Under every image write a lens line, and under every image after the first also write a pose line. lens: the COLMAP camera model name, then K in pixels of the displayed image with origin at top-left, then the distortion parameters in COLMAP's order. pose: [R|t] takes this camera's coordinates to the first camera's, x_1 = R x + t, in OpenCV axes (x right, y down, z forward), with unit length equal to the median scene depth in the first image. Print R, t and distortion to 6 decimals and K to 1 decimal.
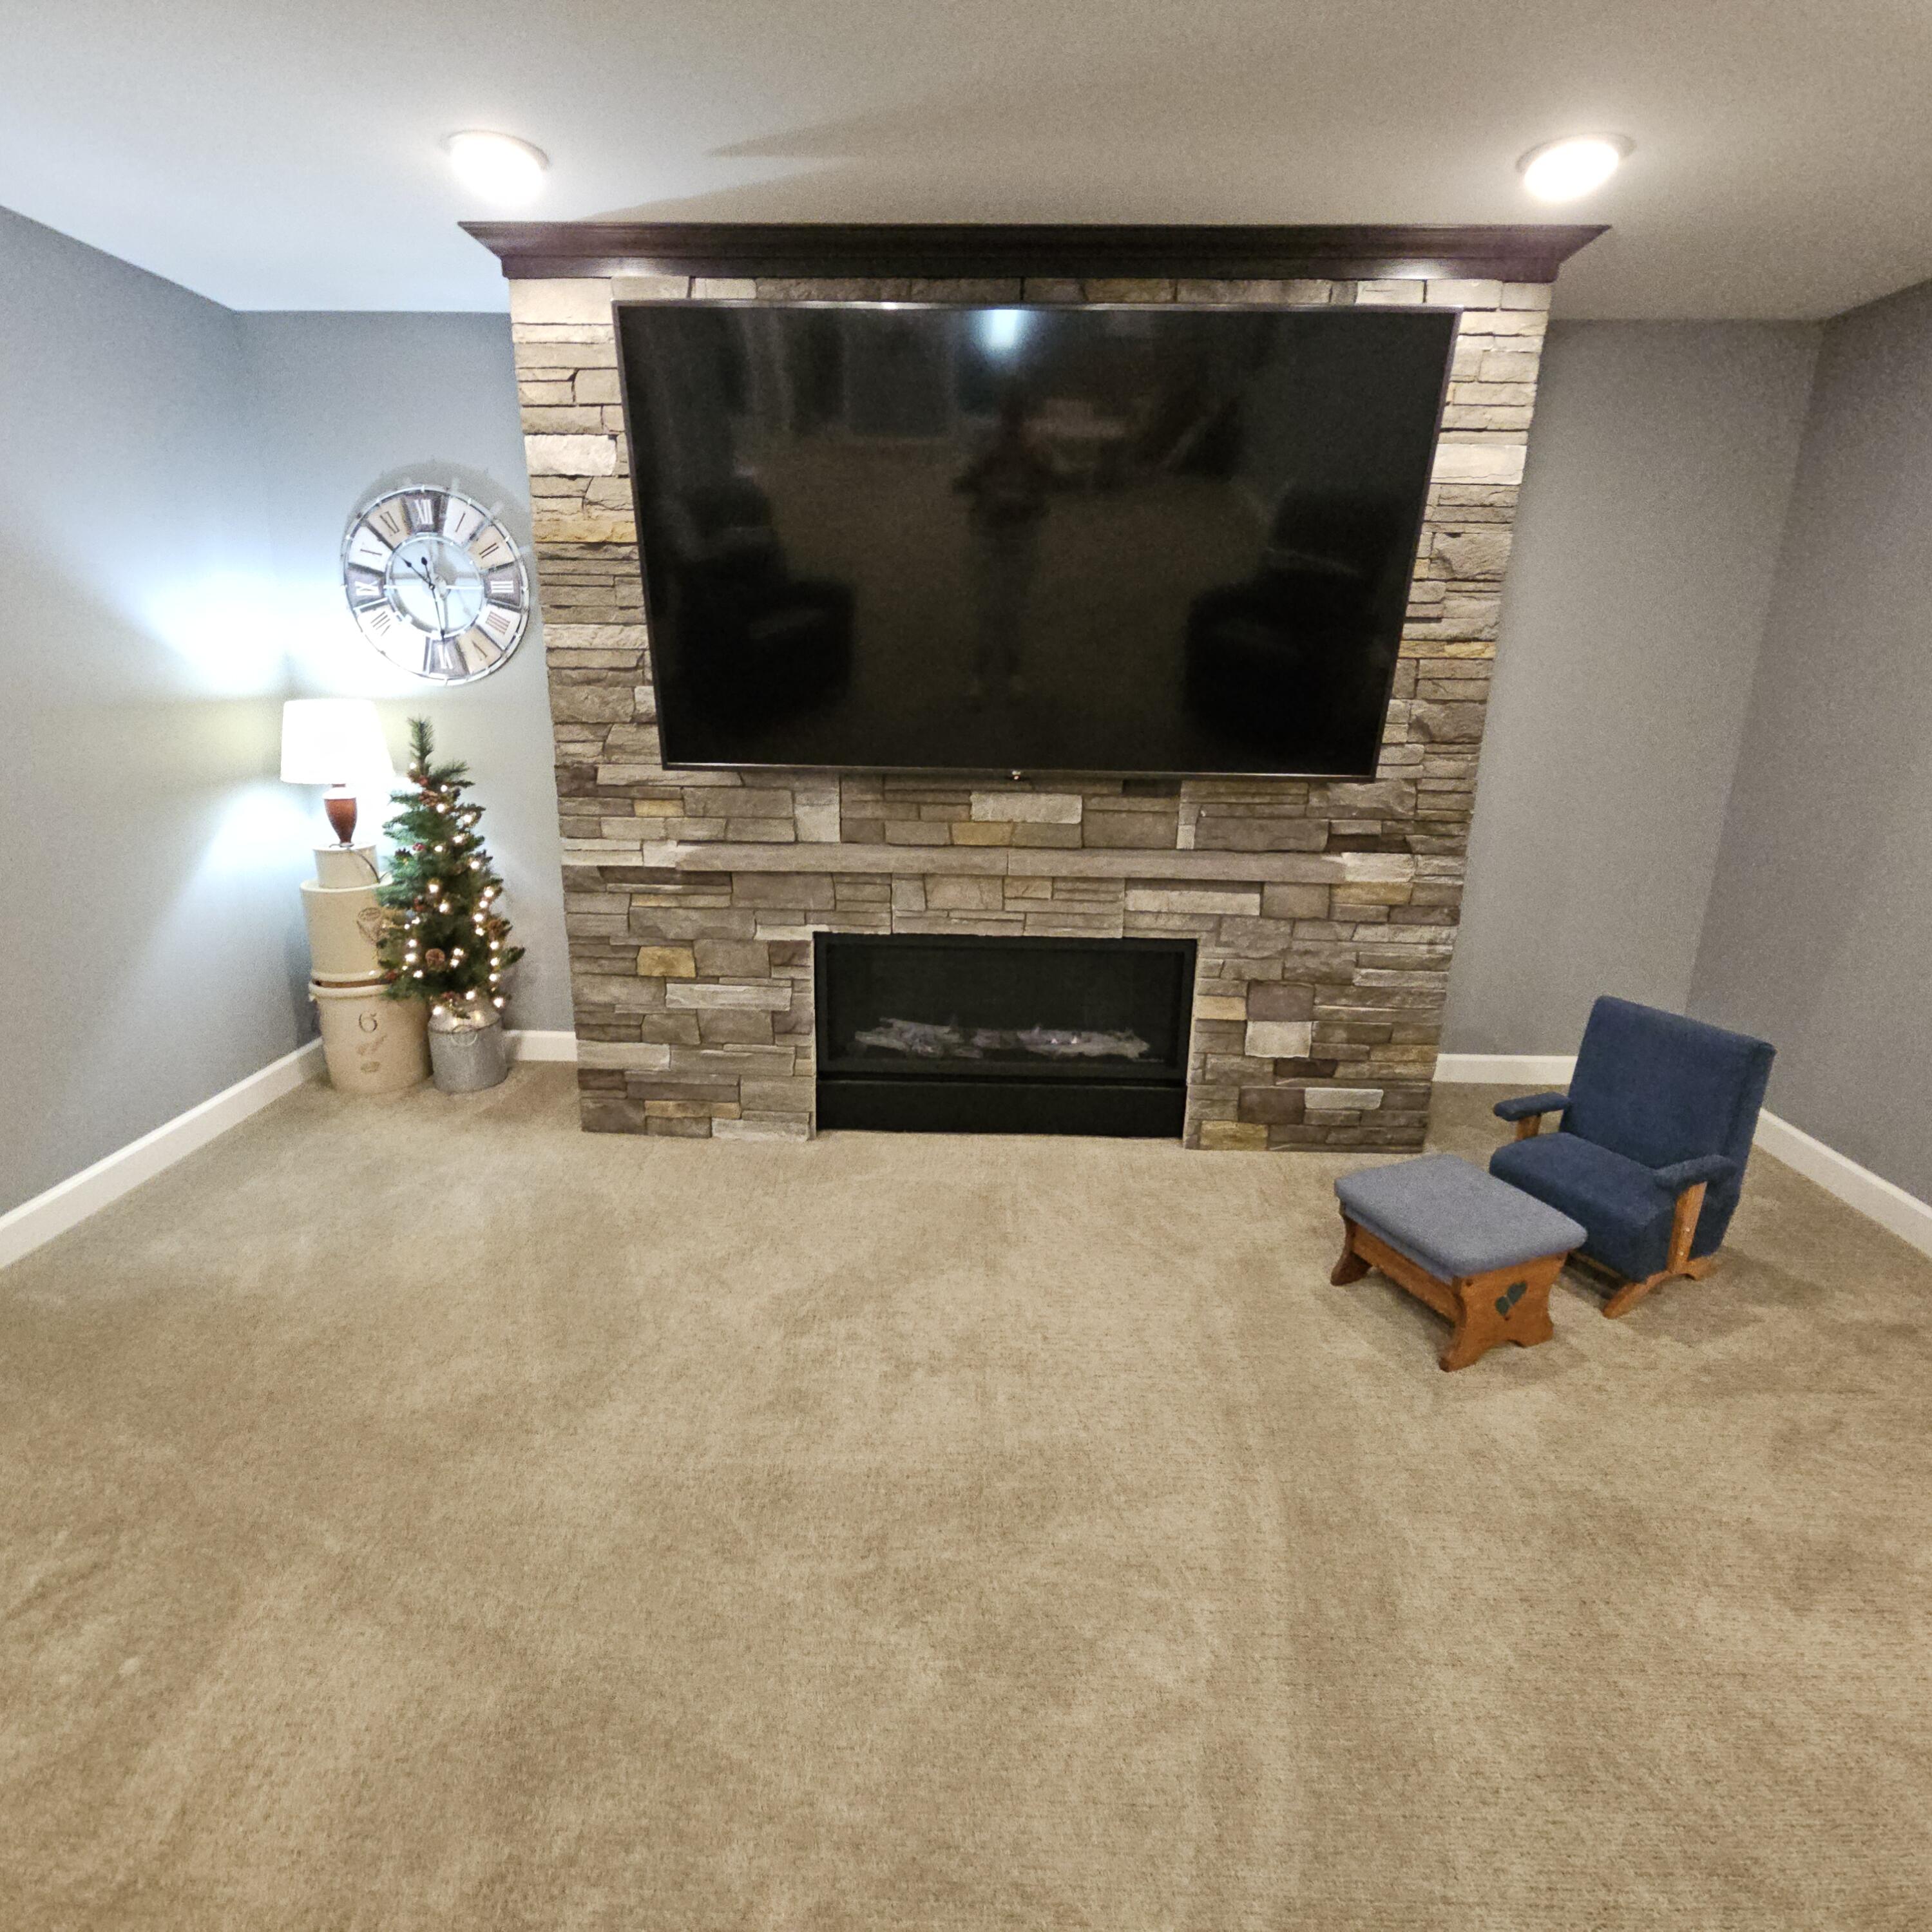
lens RADIAL K [[1049.4, 0, 960.4], [0, 1049.4, 935.4], [0, 0, 1]] dist [0.000550, -0.001787]
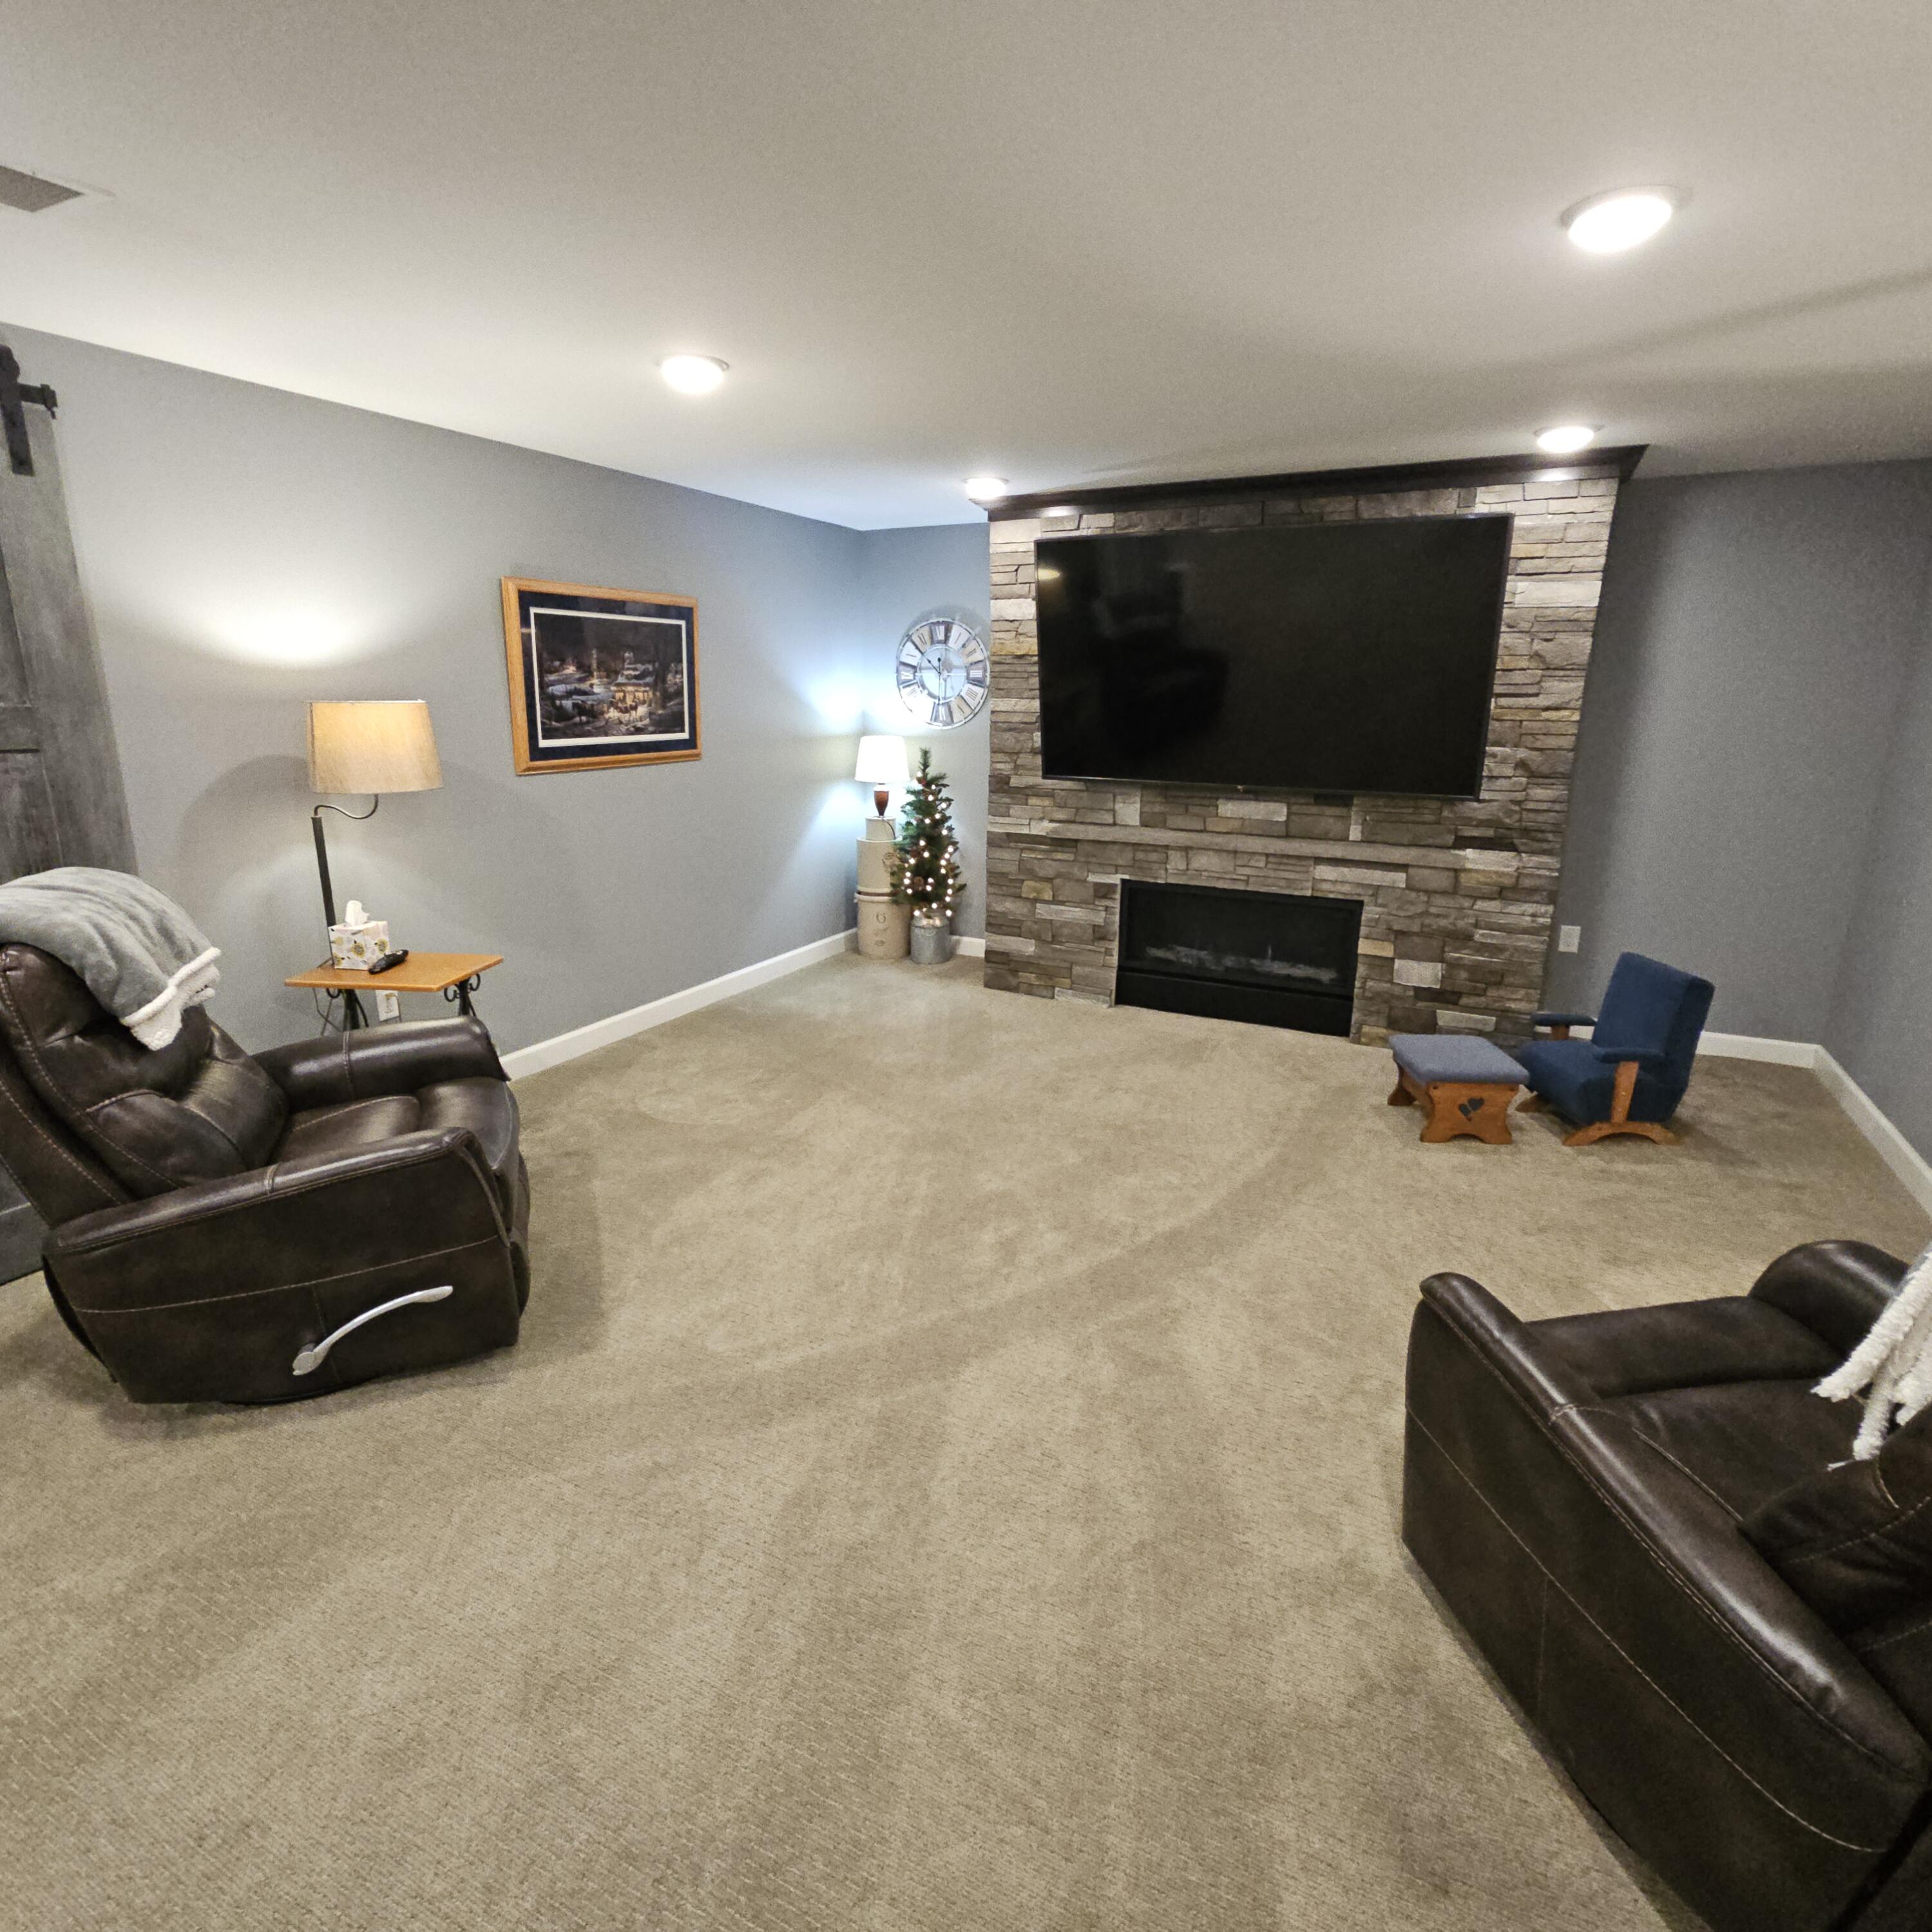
lens RADIAL K [[1049.4, 0, 953.4], [0, 1049.4, 939.8], [0, 0, 1]] dist [0.000550, -0.001787]
pose [[0.902347, 0.095469, -0.420304, 0.335661], [-0.107421, 0.994202, -0.004795, 0.131597], [0.417409, 0.049477, 0.907371, -0.634049]]
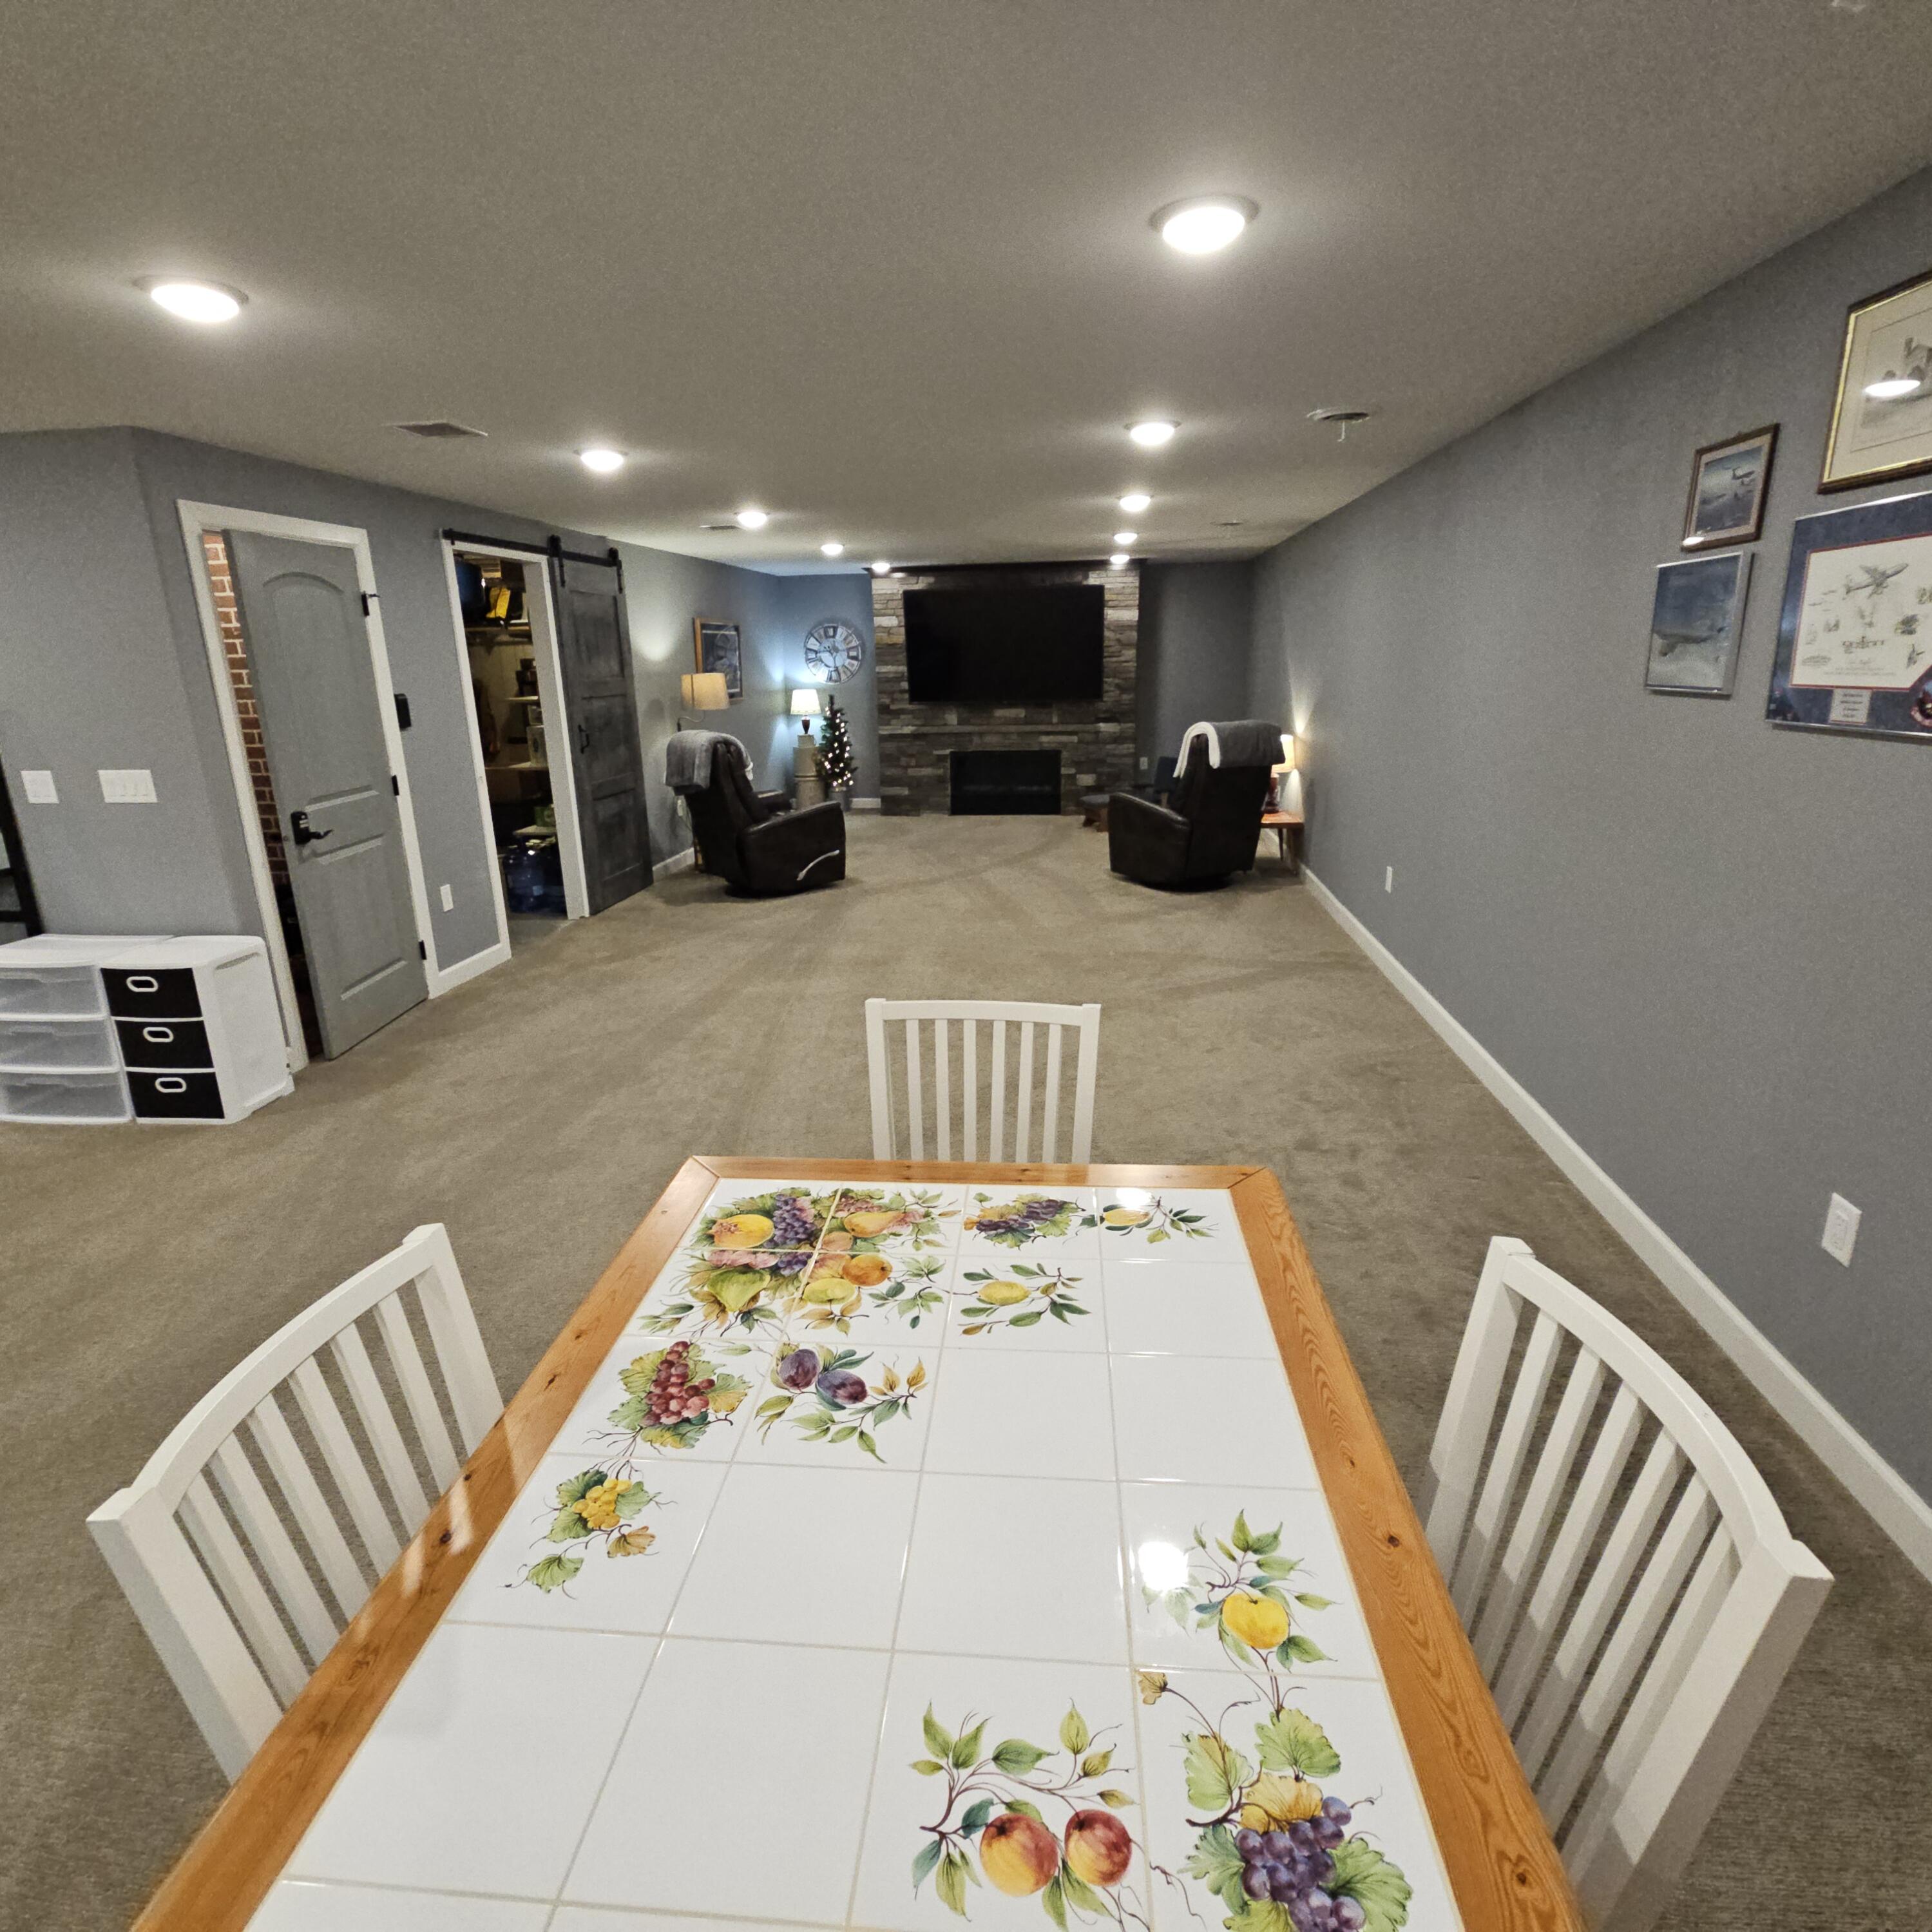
lens RADIAL K [[1049.4, 0, 961.8], [0, 1049.4, 935.1], [0, 0, 1]] dist [0.000550, -0.001787]
pose [[0.995290, -0.010632, -0.096353, 0.228287], [0.010914, 0.999938, 0.002395, 0.600527], [0.096321, -0.003435, 0.995344, -2.468398]]
